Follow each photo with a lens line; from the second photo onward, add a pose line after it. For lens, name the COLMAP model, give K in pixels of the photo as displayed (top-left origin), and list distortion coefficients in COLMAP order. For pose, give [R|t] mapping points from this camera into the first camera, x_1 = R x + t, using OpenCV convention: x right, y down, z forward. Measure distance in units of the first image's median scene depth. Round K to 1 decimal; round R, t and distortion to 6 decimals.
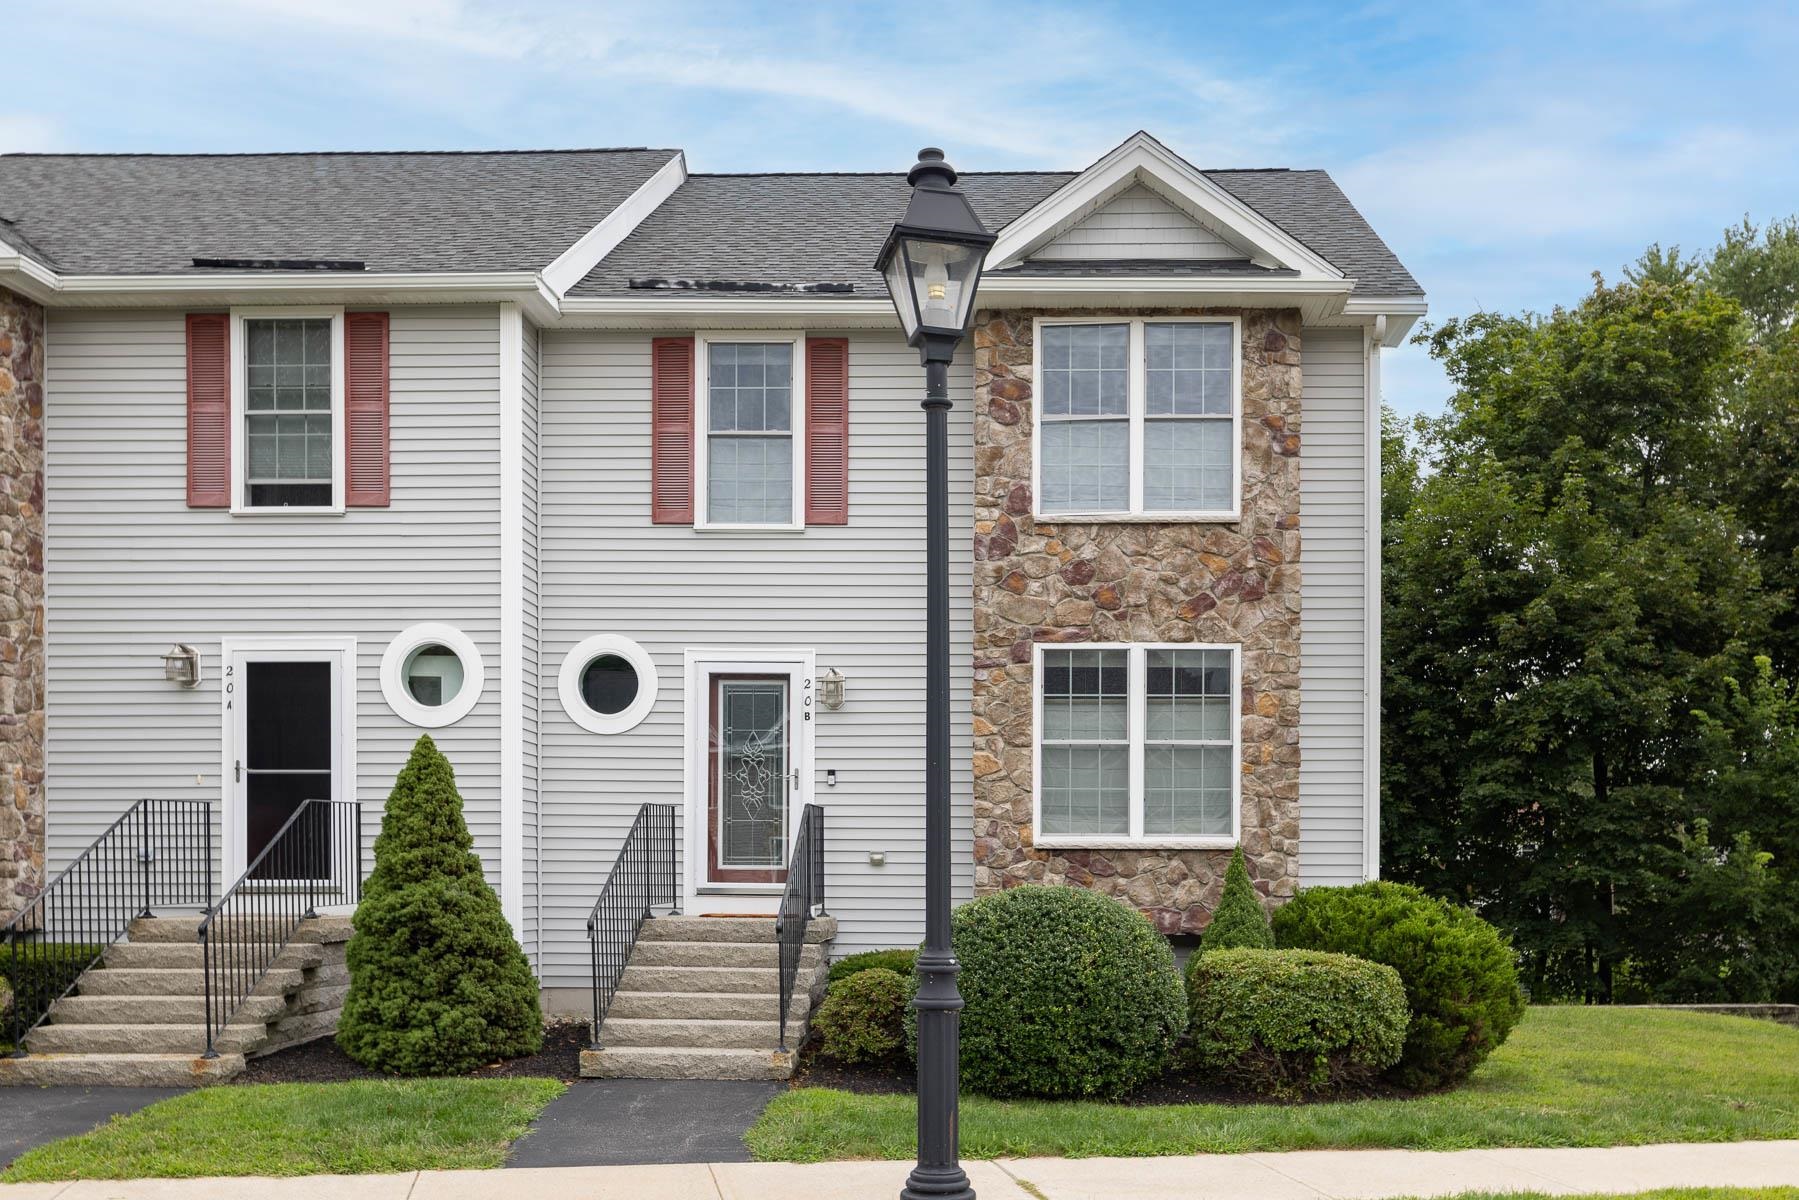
lens RADIAL K [[1500.4, 0, 966.3], [0, 1500.4, 872.4], [0, 0, 1]] dist [0.016145, -0.014746]
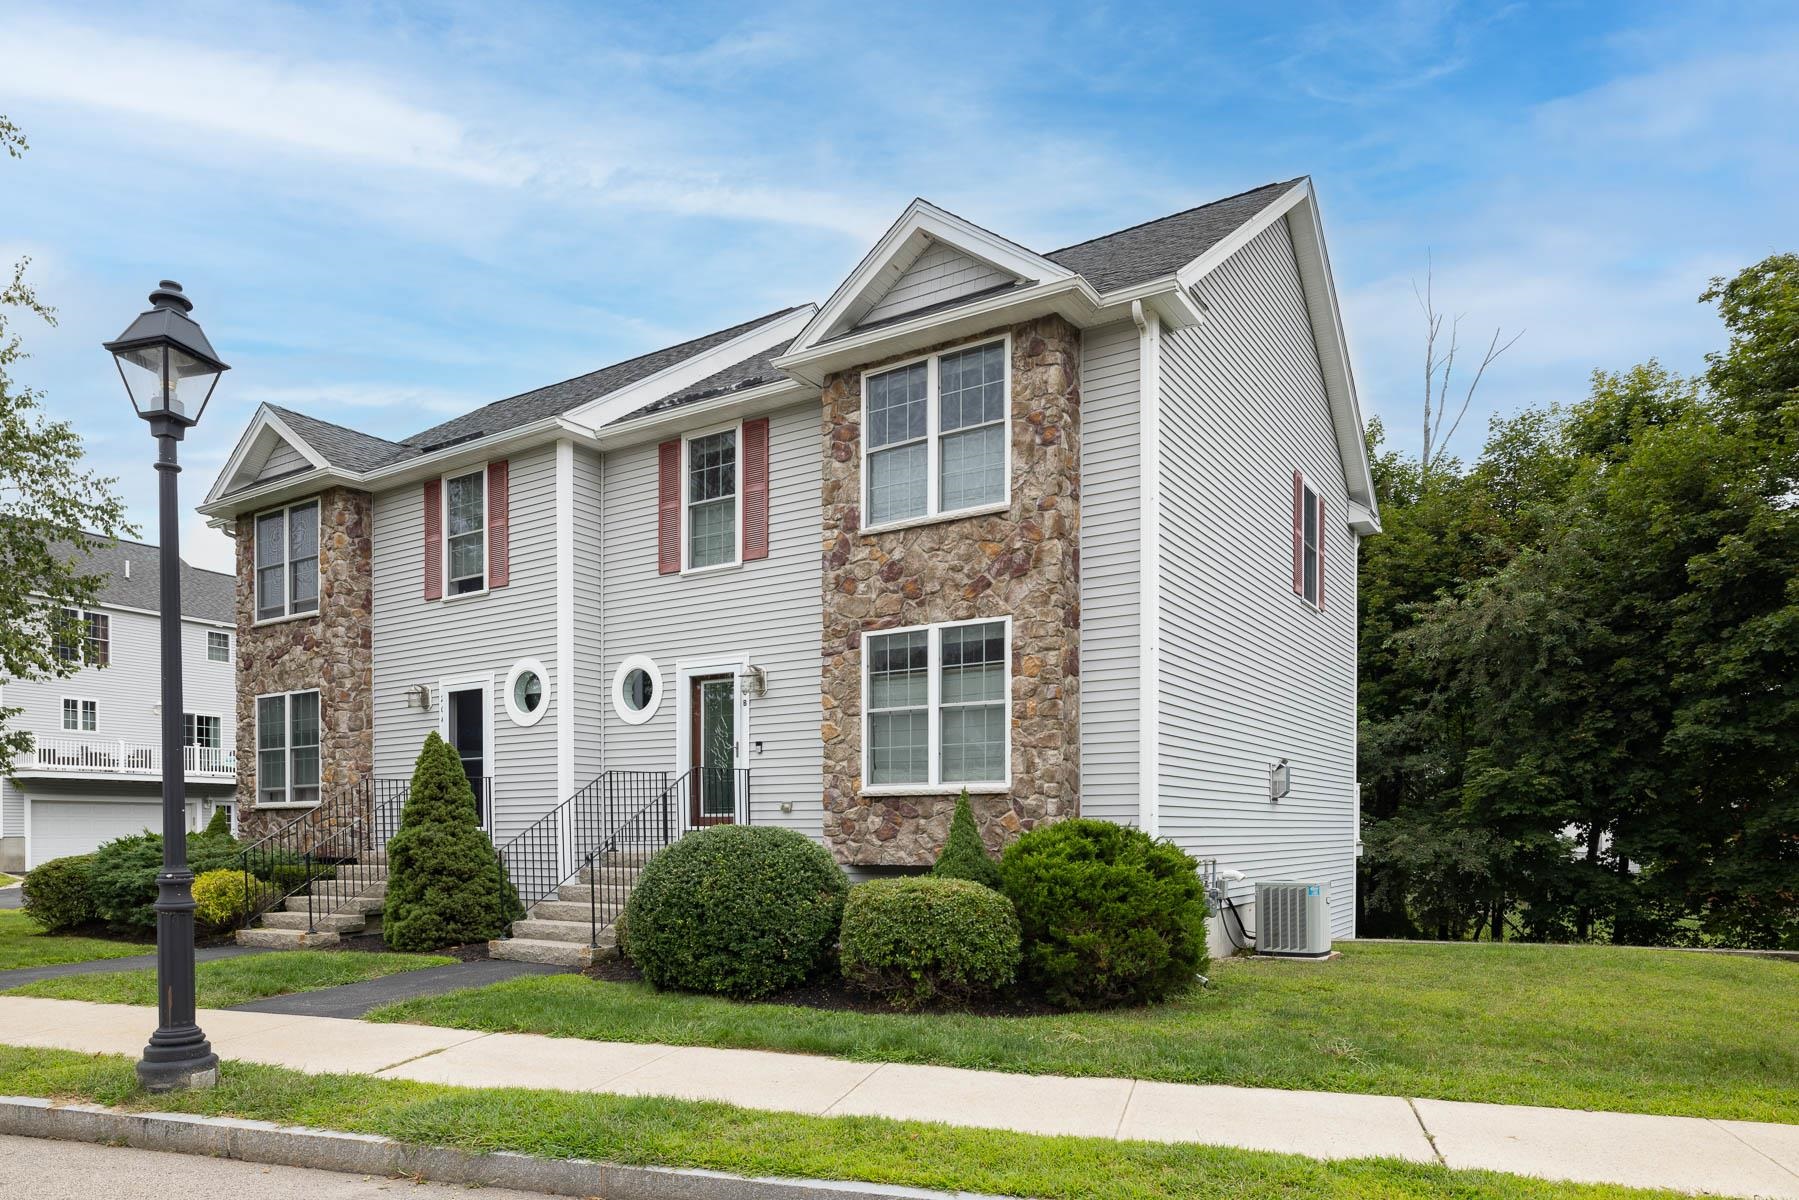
lens RADIAL K [[1069.4, 0, 902.8], [0, 1069.4, 832.1], [0, 0, 1]] dist [0.006209, -0.000450]
pose [[0.870701, -0.006882, -0.491764, 0.512659], [0.009531, 0.999950, 0.002882, 0.011497], [0.491720, -0.007197, 0.870724, 0.239267]]
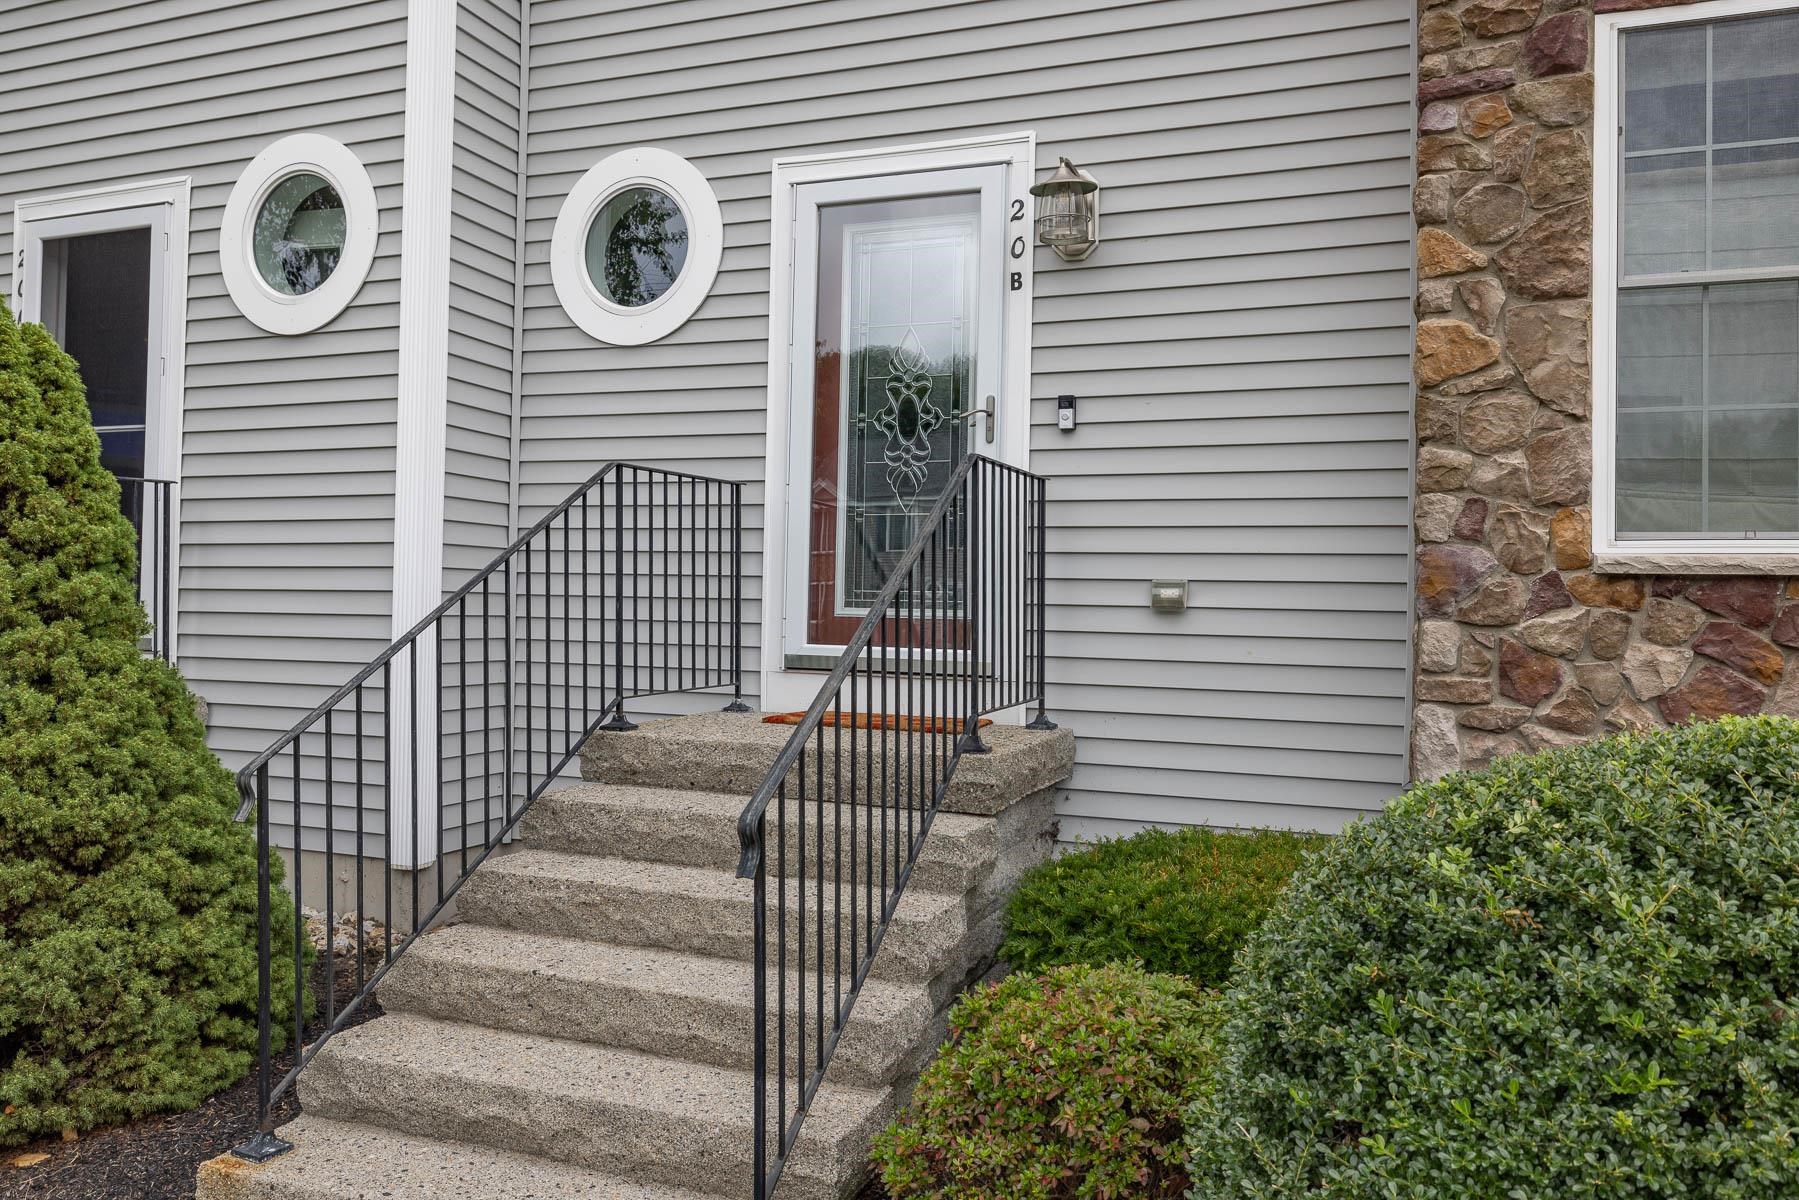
lens RADIAL K [[1303.6, 0, 894.2], [0, 1303.6, 585.7], [0, 0, 1]] dist [-0.001632, 0.002366]
pose [[0.945069, 0.007250, -0.326790, -0.012243], [-0.013566, 0.999763, -0.017053, -0.005390], [0.326589, 0.020550, 0.944943, 0.645317]]
